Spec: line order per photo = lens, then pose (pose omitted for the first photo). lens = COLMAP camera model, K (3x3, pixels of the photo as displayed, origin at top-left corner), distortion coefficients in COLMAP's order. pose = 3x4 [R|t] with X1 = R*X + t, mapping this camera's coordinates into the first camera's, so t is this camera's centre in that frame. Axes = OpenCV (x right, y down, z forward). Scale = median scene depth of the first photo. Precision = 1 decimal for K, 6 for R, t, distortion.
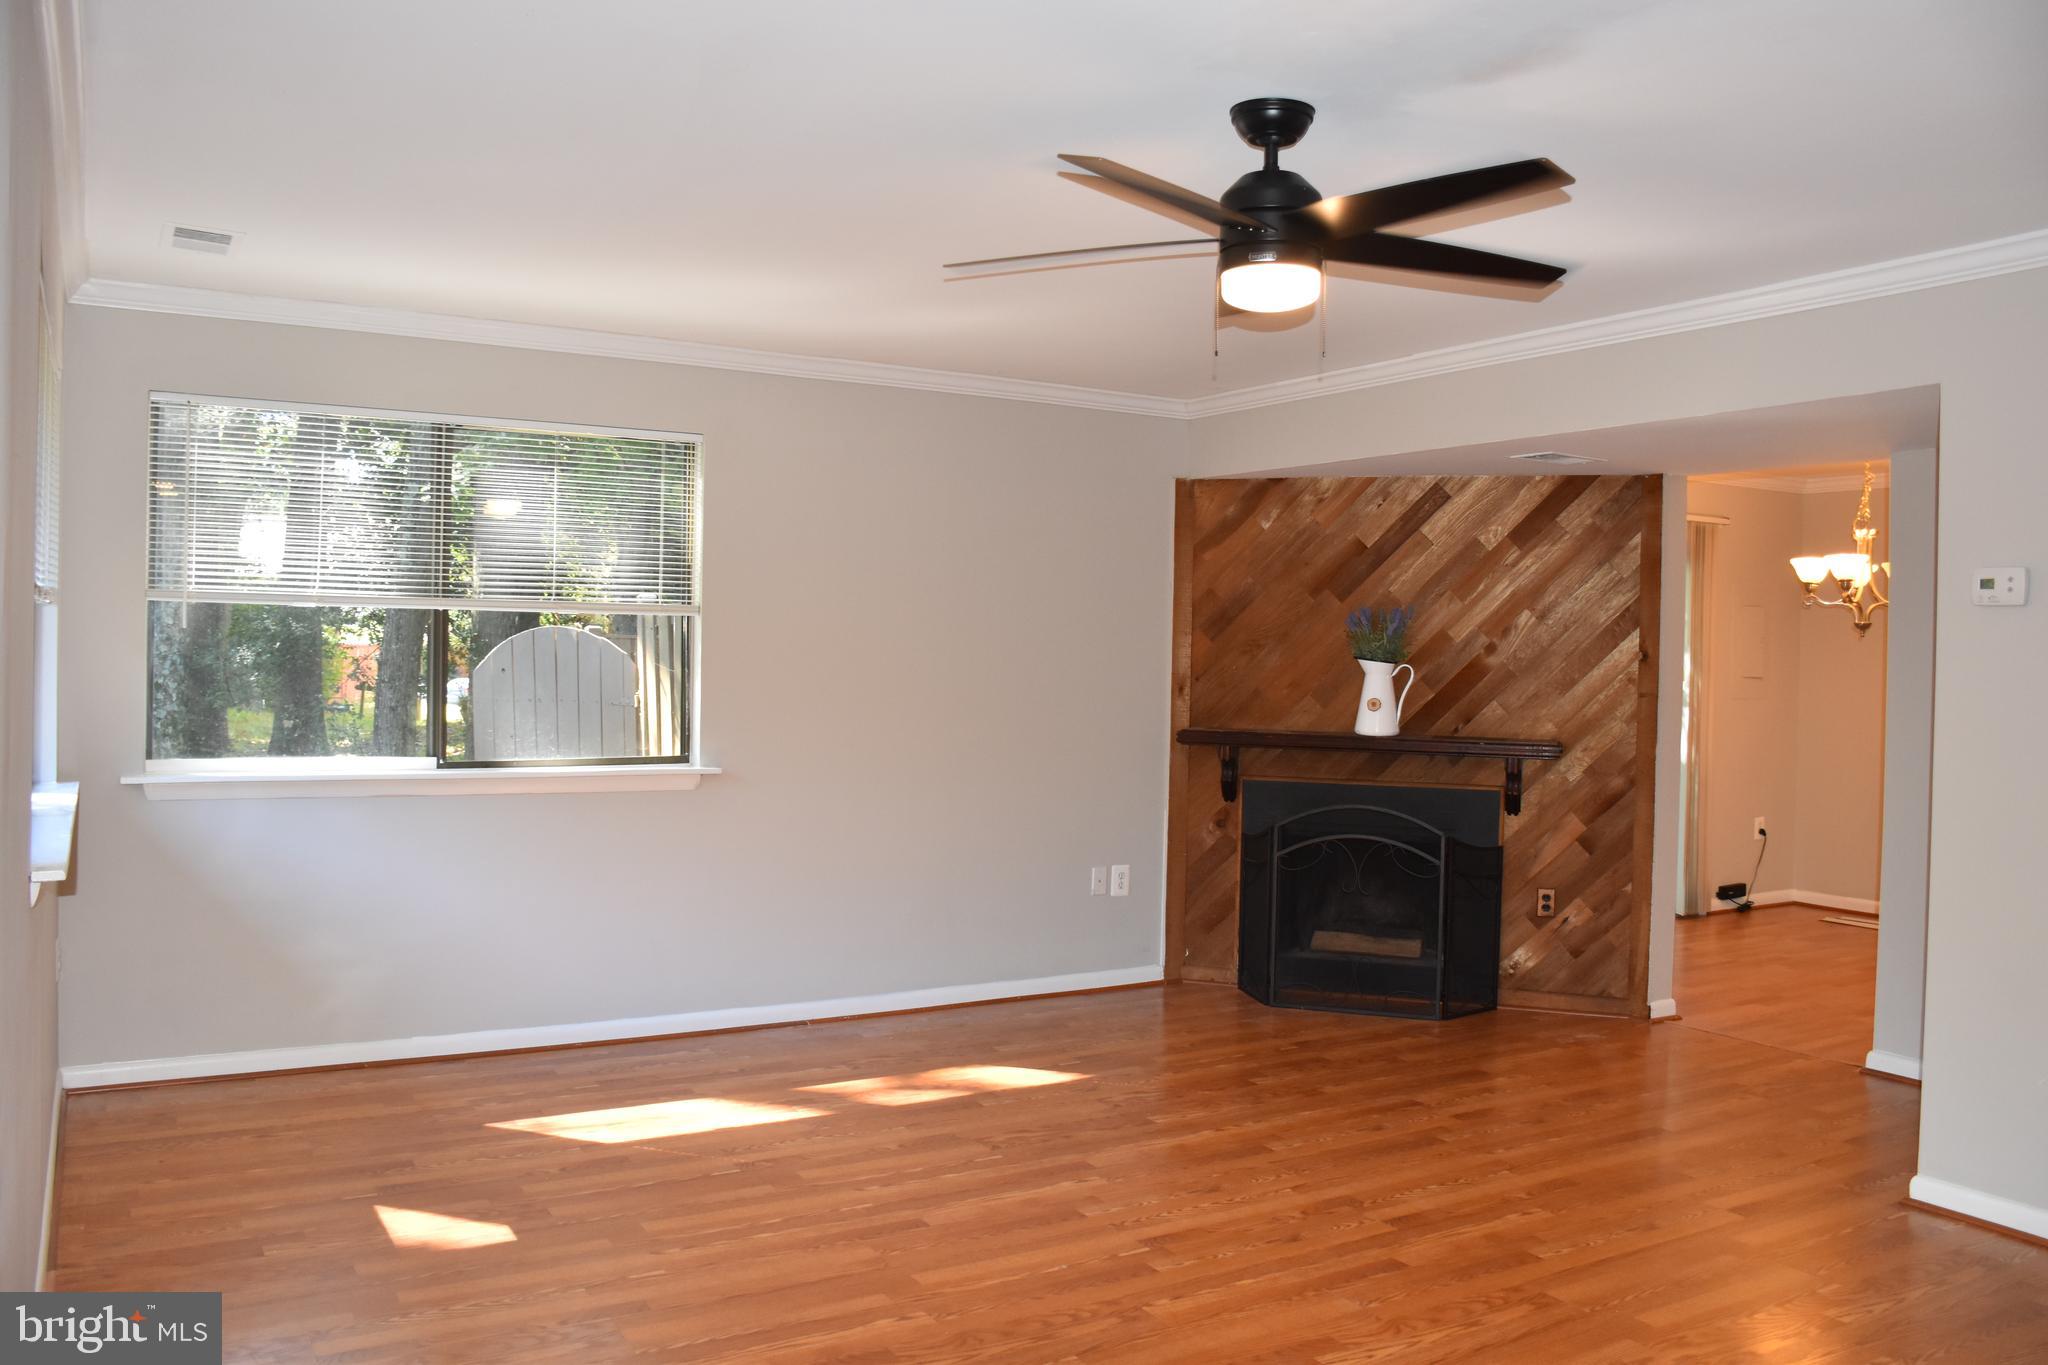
lens RADIAL K [[1607.6, 0, 1024.0], [0, 1607.6, 682.5], [0, 0, 1]] dist [-0.097131, 0.006588]
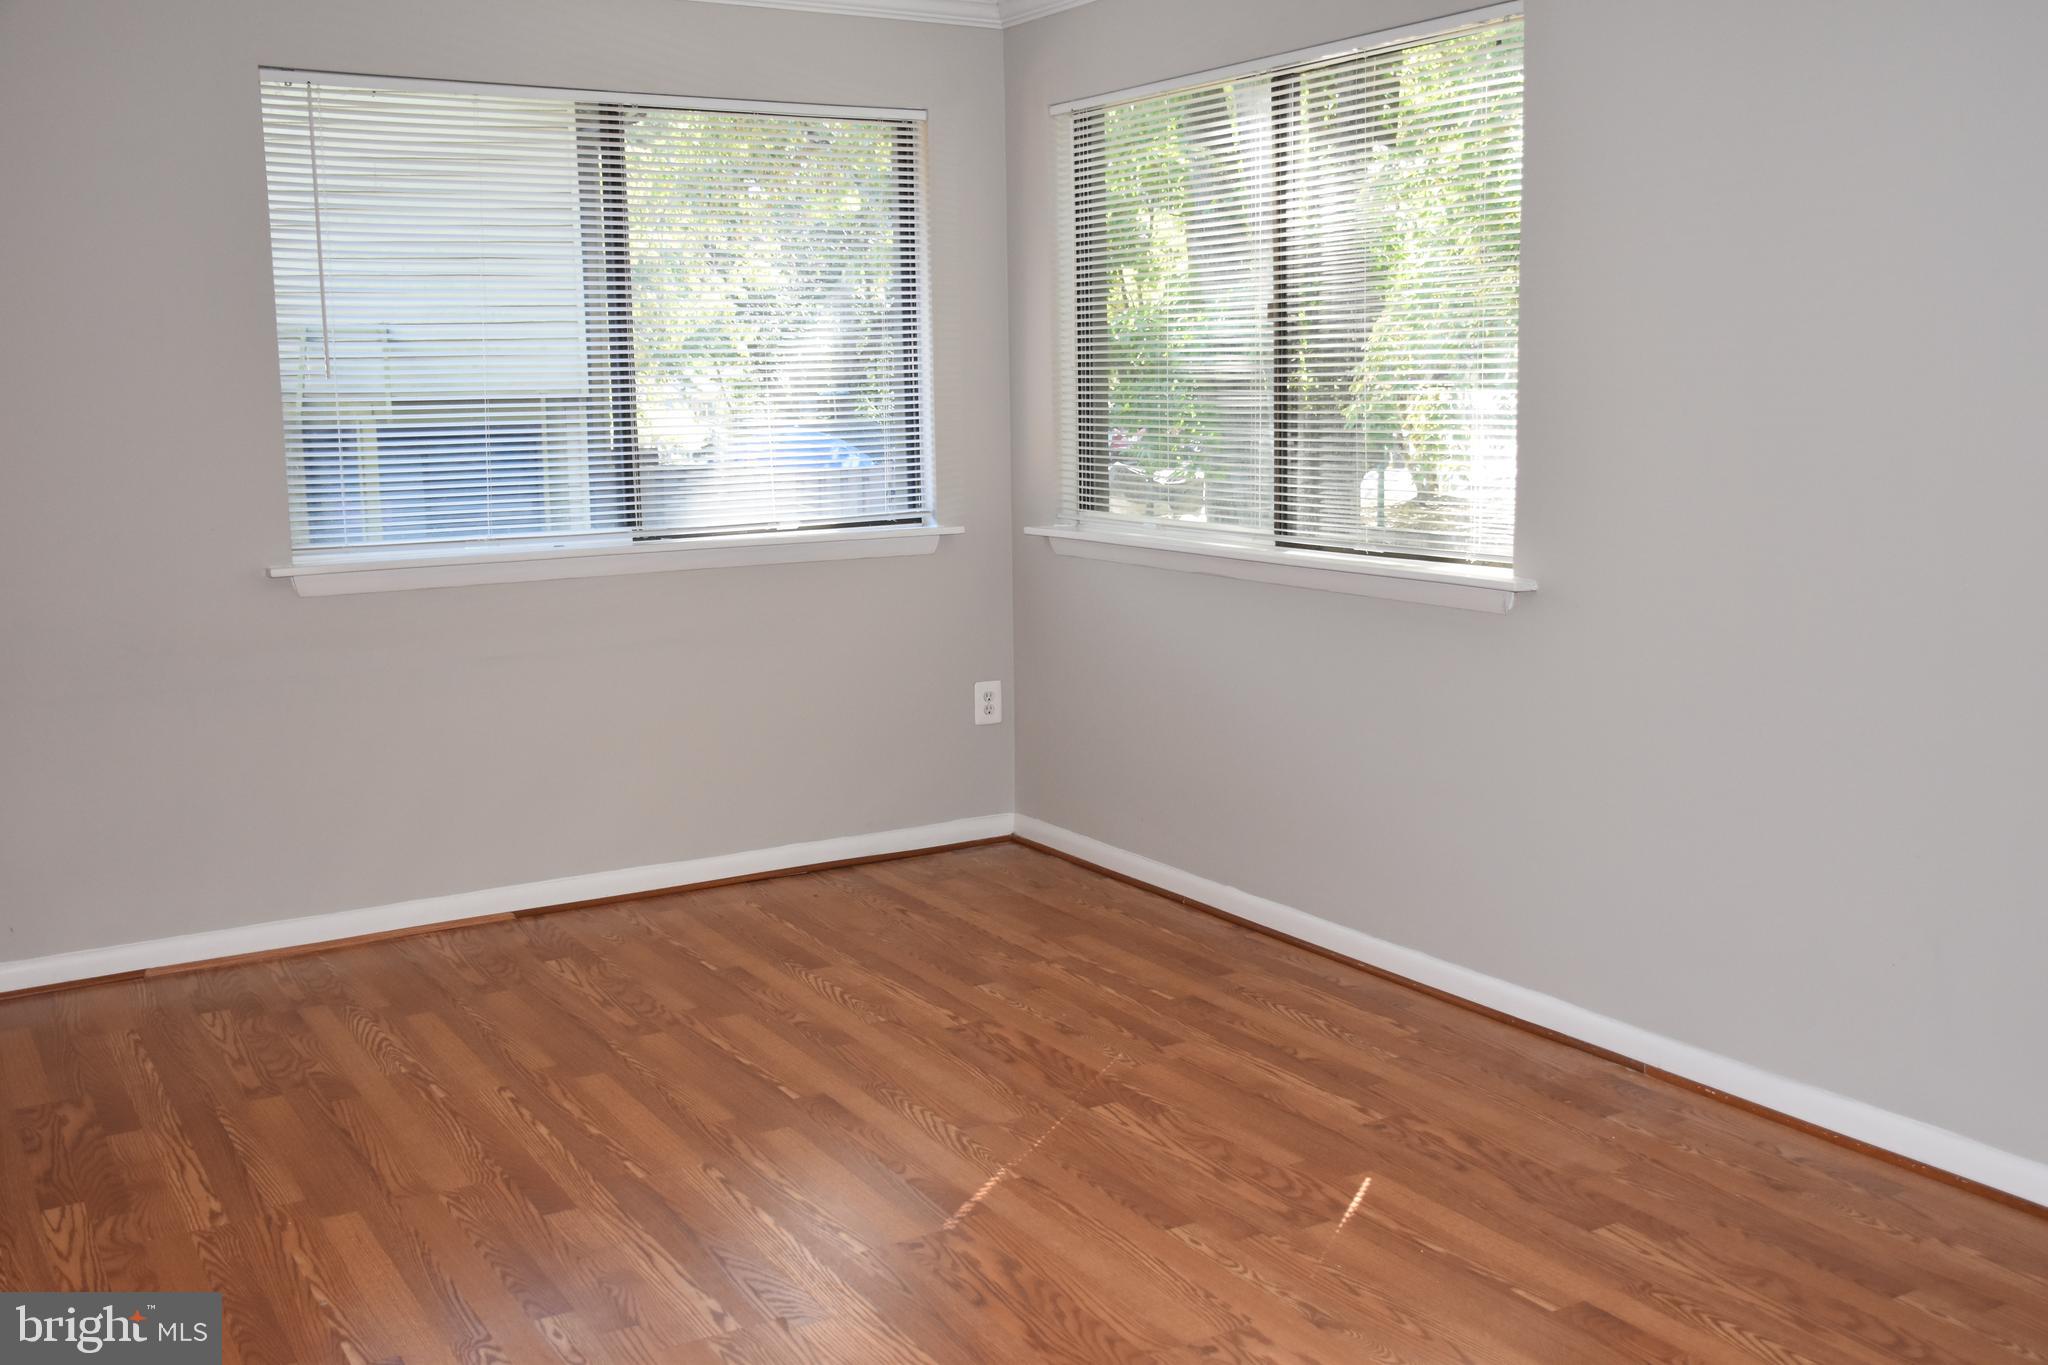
lens RADIAL K [[1975.6, 0, 1033.5], [0, 1975.6, 647.2], [0, 0, 1]] dist [-0.044843, 0.124382]
pose [[0.015433, 0.113809, -0.993383, 0.768061], [-0.005747, 0.993495, 0.113733, -0.004281], [0.999864, 0.003954, 0.015987, 1.194289]]
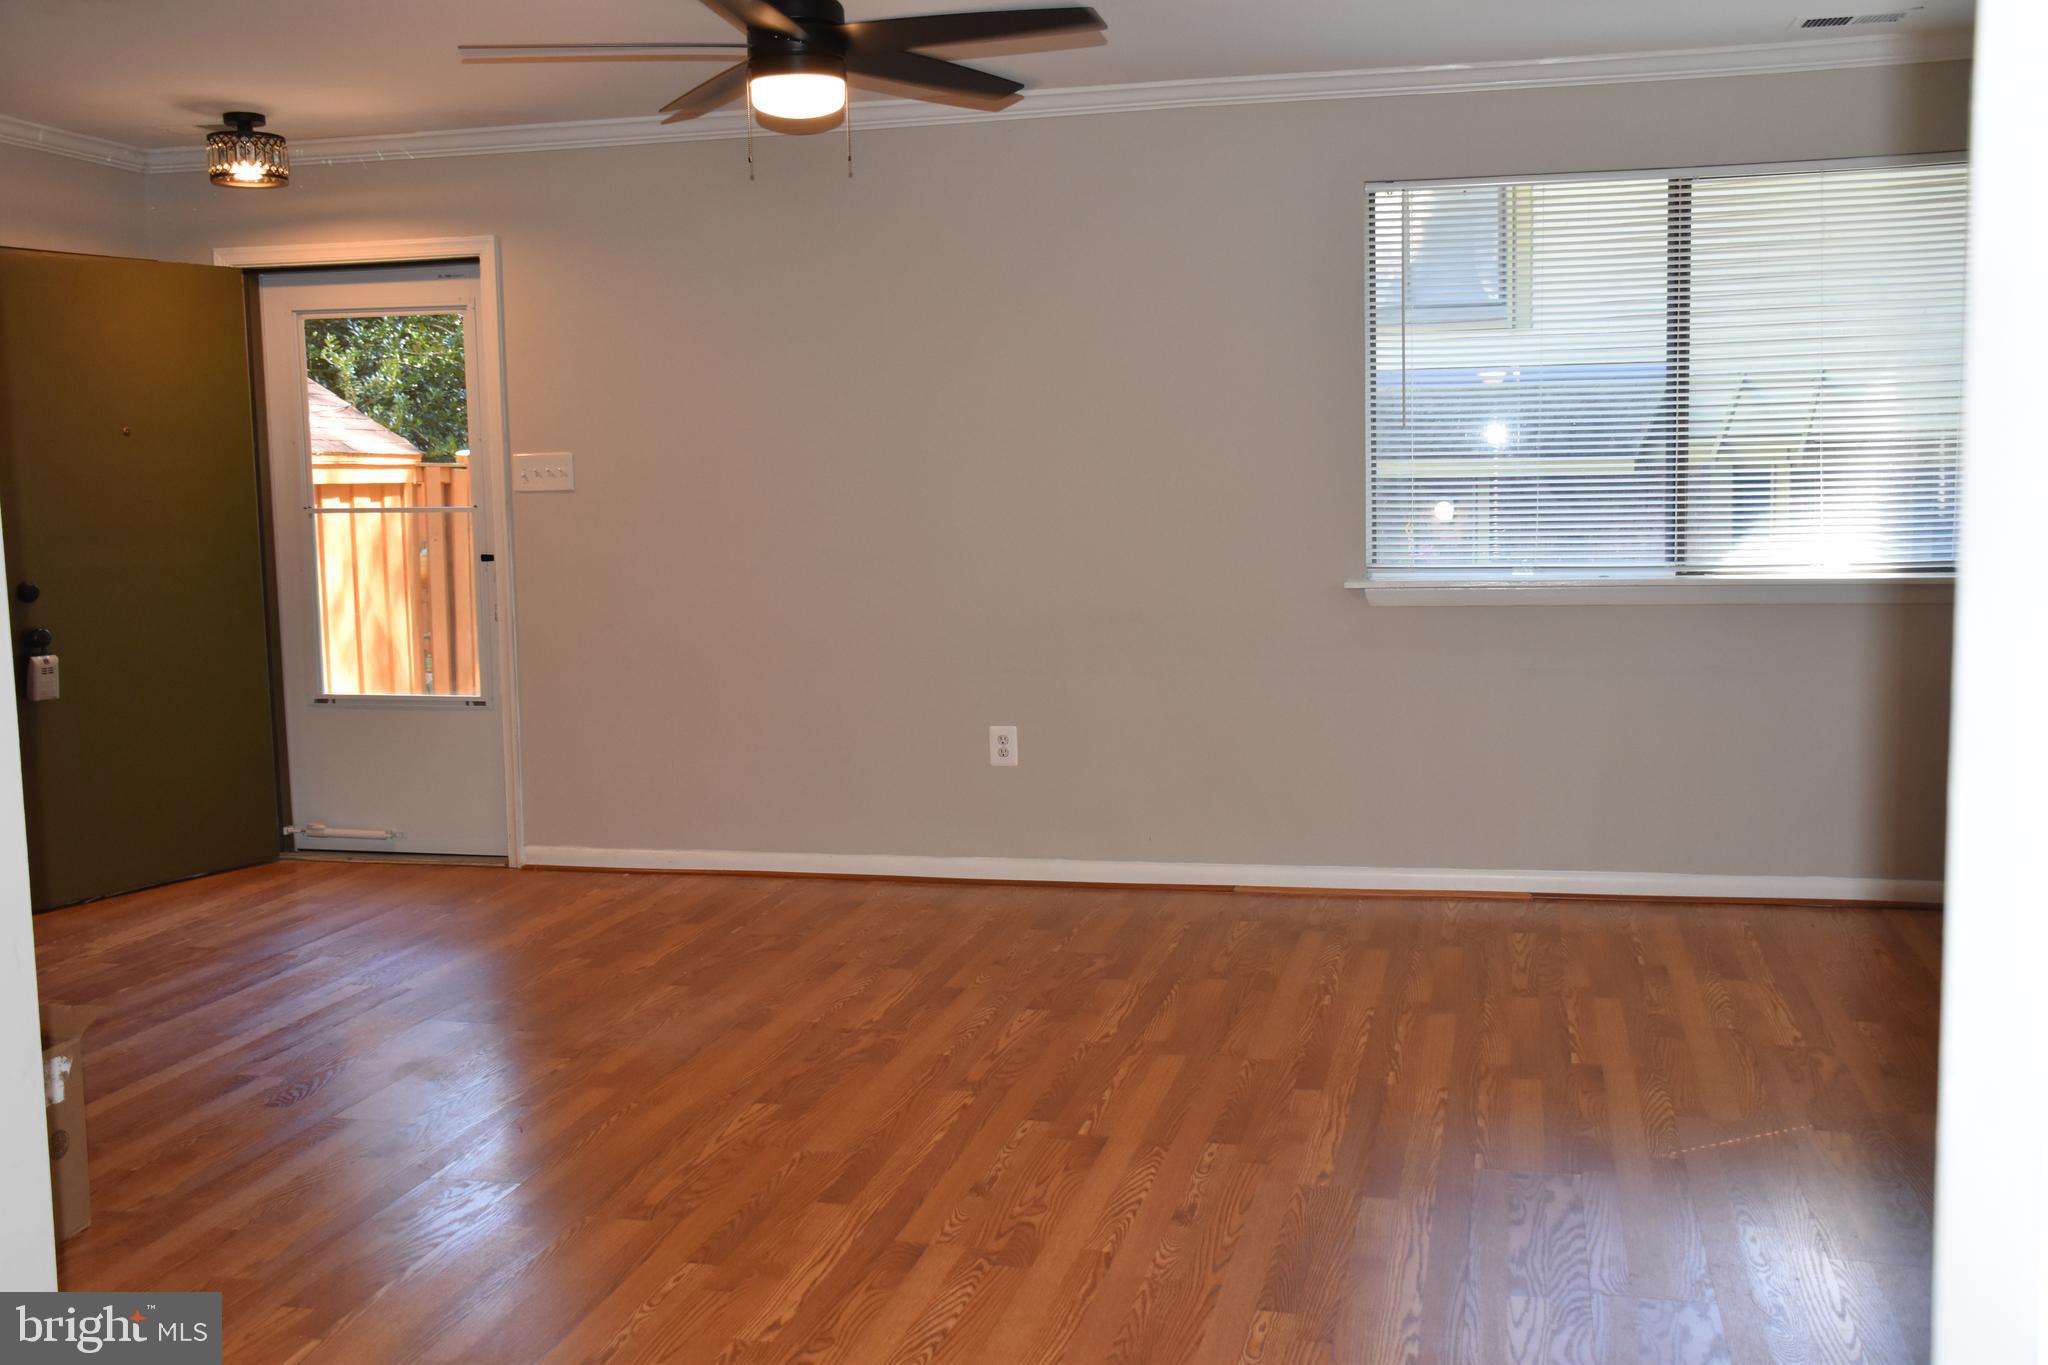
lens RADIAL K [[1975.6, 0, 1033.5], [0, 1975.6, 647.2], [0, 0, 1]] dist [-0.044843, 0.124382]
pose [[-0.695143, 0.065581, -0.715874, 0.805377], [-0.005811, 0.995285, 0.096821, -0.007115], [0.718848, 0.071465, -0.691485, 1.627826]]
